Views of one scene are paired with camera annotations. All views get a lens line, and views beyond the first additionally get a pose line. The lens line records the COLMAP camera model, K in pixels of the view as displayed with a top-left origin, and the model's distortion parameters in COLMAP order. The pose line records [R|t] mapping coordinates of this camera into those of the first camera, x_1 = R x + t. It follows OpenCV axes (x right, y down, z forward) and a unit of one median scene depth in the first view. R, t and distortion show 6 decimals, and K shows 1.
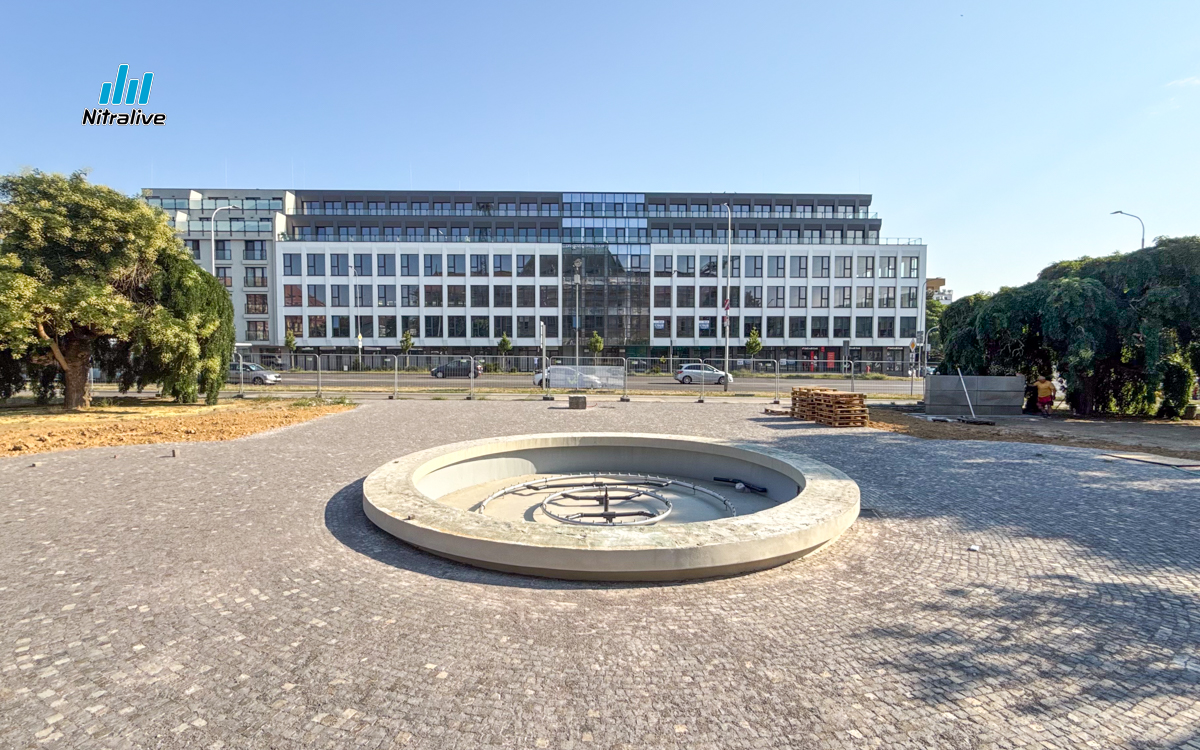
lens RADIAL K [[567.7, 0, 602.8], [0, 567.7, 369.7], [0, 0, 1]] dist [-0.002460, 0.001488]
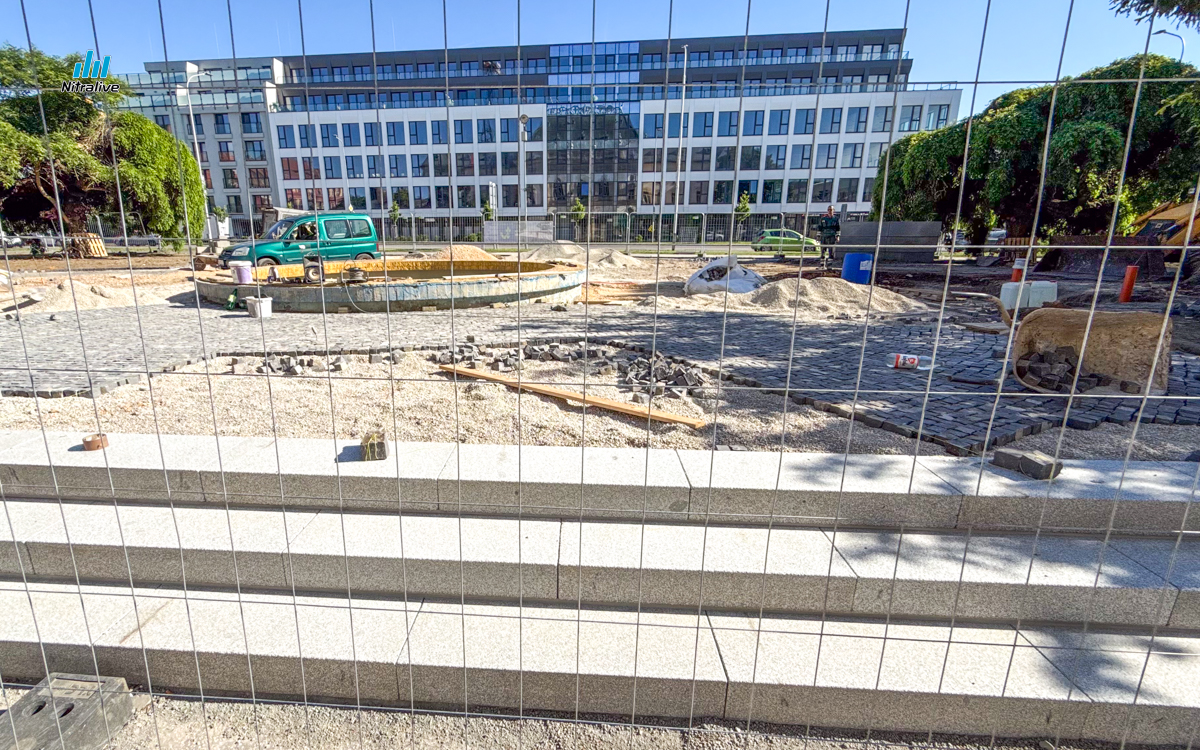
lens RADIAL K [[567.7, 0, 587.8], [0, 567.7, 363.5], [0, 0, 1]] dist [-0.002460, 0.001488]
pose [[0.990348, 0.023320, -0.136629, 0.129129], [0.006217, 0.977278, 0.211871, 0.000373], [0.138465, -0.210675, 0.967700, 0.001749]]
